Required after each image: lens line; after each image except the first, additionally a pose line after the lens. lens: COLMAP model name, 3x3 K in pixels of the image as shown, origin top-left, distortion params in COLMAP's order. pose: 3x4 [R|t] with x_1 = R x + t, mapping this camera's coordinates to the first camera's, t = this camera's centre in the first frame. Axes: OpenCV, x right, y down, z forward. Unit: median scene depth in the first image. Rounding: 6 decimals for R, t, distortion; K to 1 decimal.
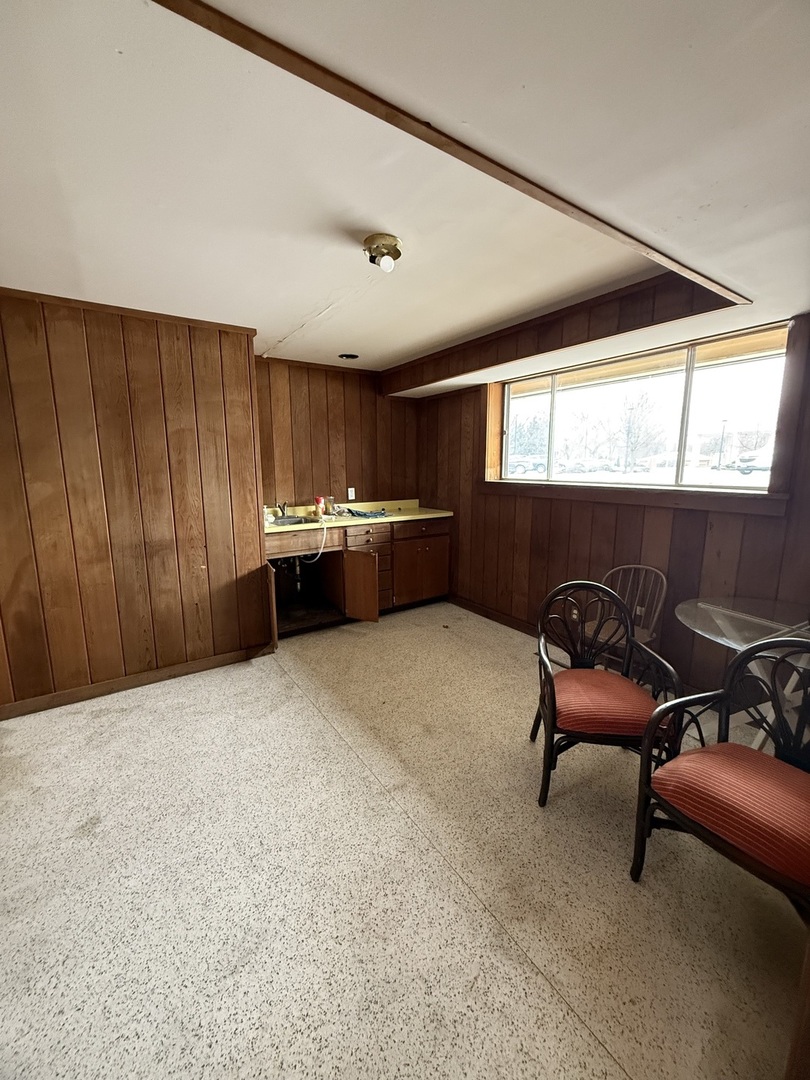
lens RADIAL K [[429.2, 0, 405.1], [0, 429.2, 538.3], [0, 0, 1]] dist [-0.001991, 0.000029]
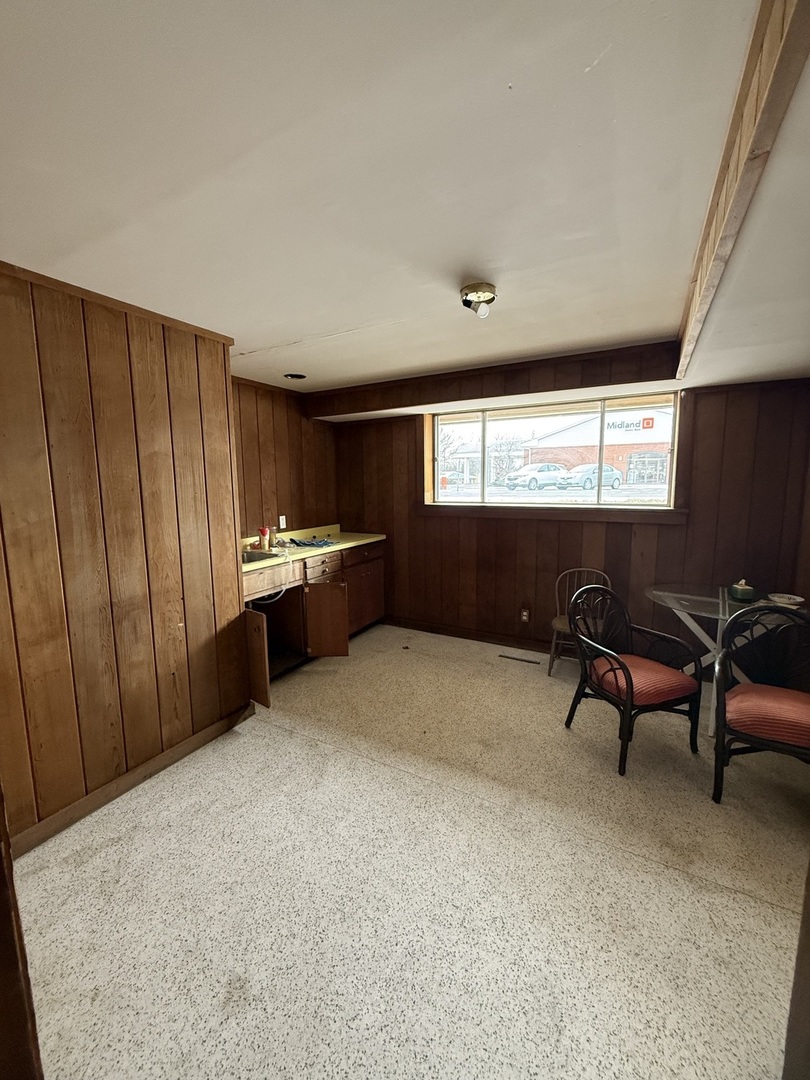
lens RADIAL K [[429.2, 0, 406.3], [0, 429.2, 537.0], [0, 0, 1]] dist [-0.001991, 0.000029]
pose [[0.890312, -0.065316, 0.450643, -0.503155], [0.085634, 0.996018, -0.024819, -0.044065], [-0.447227, 0.060687, 0.892359, 0.109694]]
